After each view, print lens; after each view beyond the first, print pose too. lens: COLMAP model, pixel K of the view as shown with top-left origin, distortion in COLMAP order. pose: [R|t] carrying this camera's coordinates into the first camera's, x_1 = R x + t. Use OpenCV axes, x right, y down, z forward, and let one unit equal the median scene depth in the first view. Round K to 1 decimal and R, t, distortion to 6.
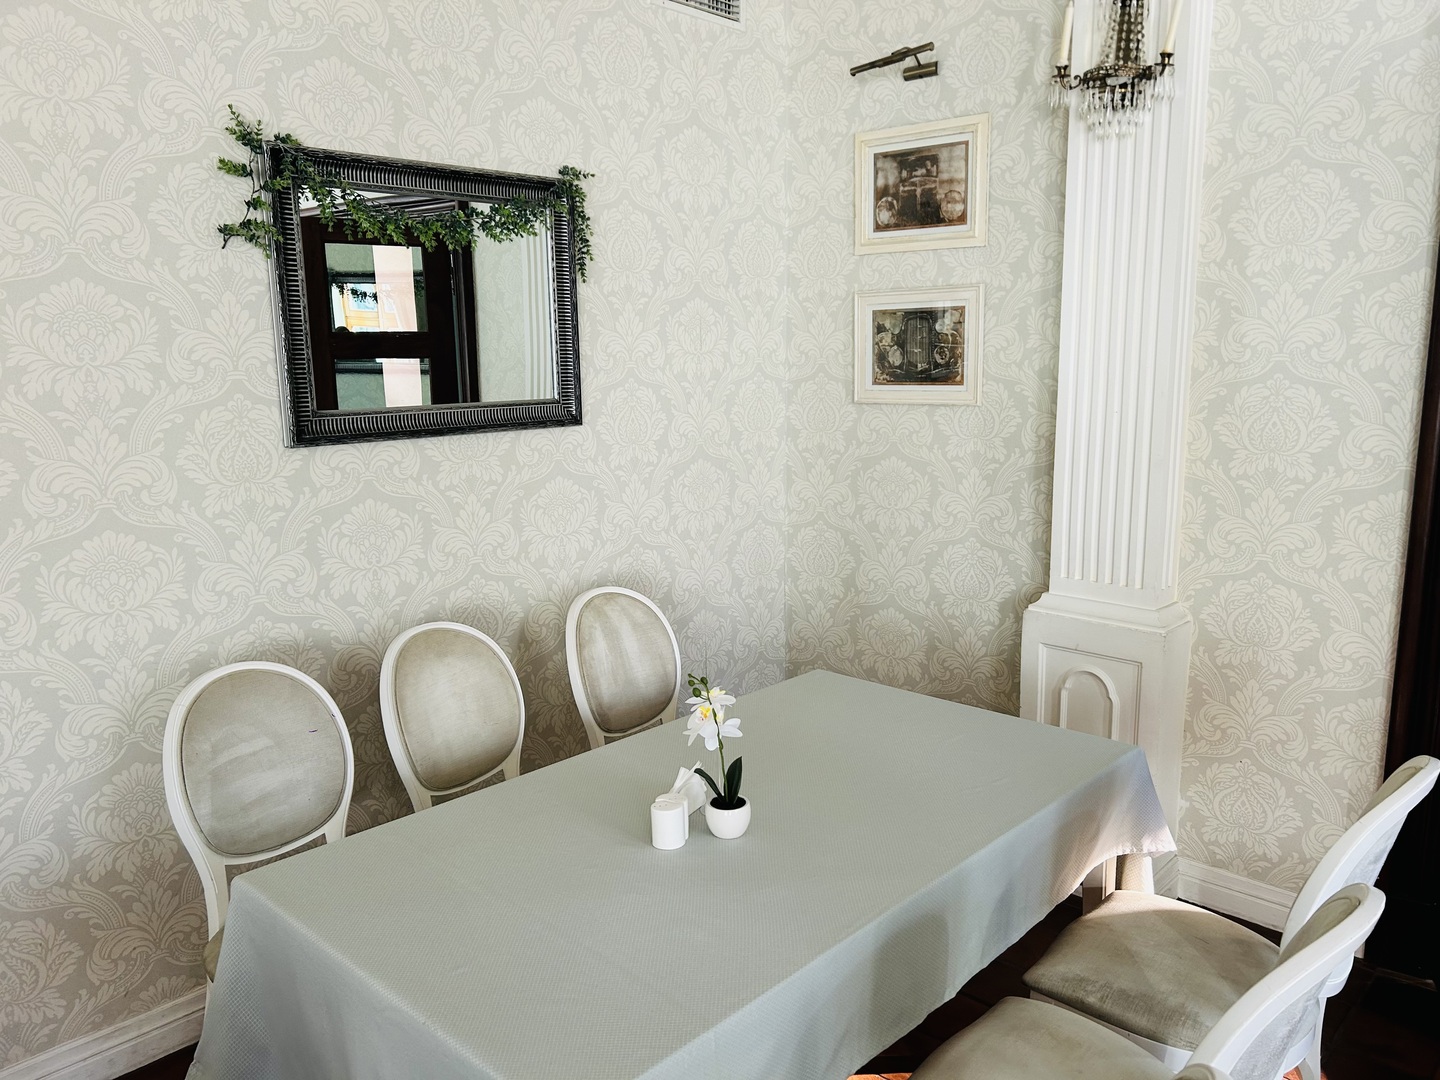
lens RADIAL K [[1073.9, 0, 720.7], [0, 1073.9, 533.1], [0, 0, 1]] dist [0.015442, -0.026840]
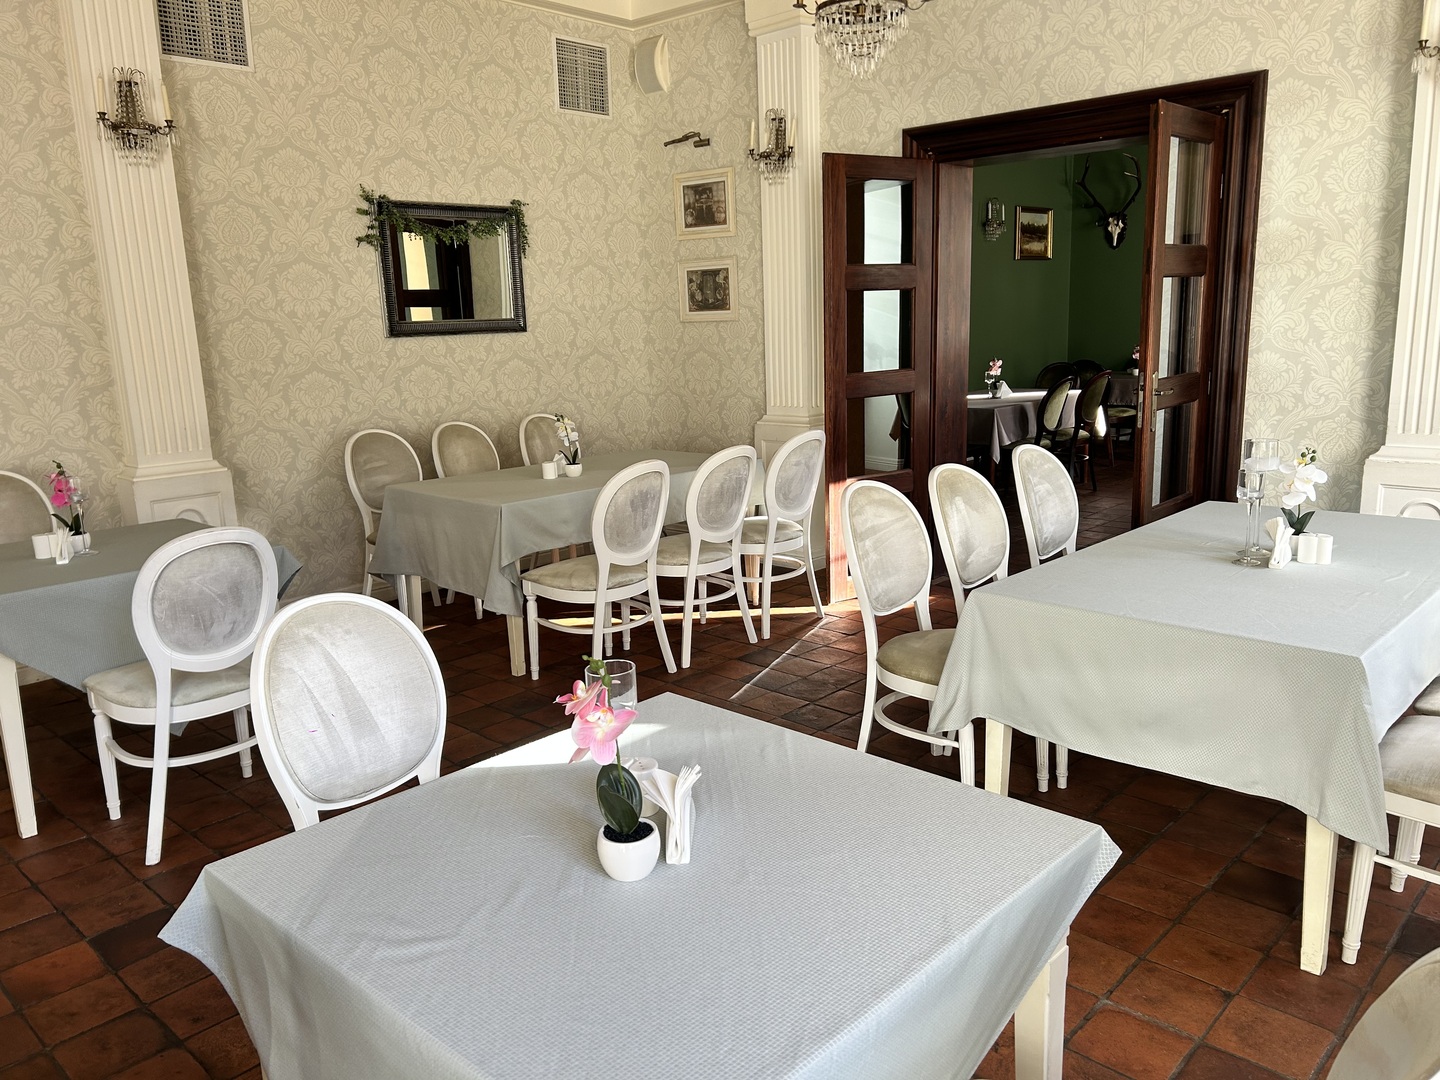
lens RADIAL K [[1073.9, 0, 726.1], [0, 1073.9, 543.0], [0, 0, 1]] dist [0.015442, -0.026840]
pose [[0.999859, -0.016765, -0.000839, 0.235899], [0.016785, 0.999060, 0.039956, 0.217406], [0.000168, -0.039965, 0.999201, -1.000714]]
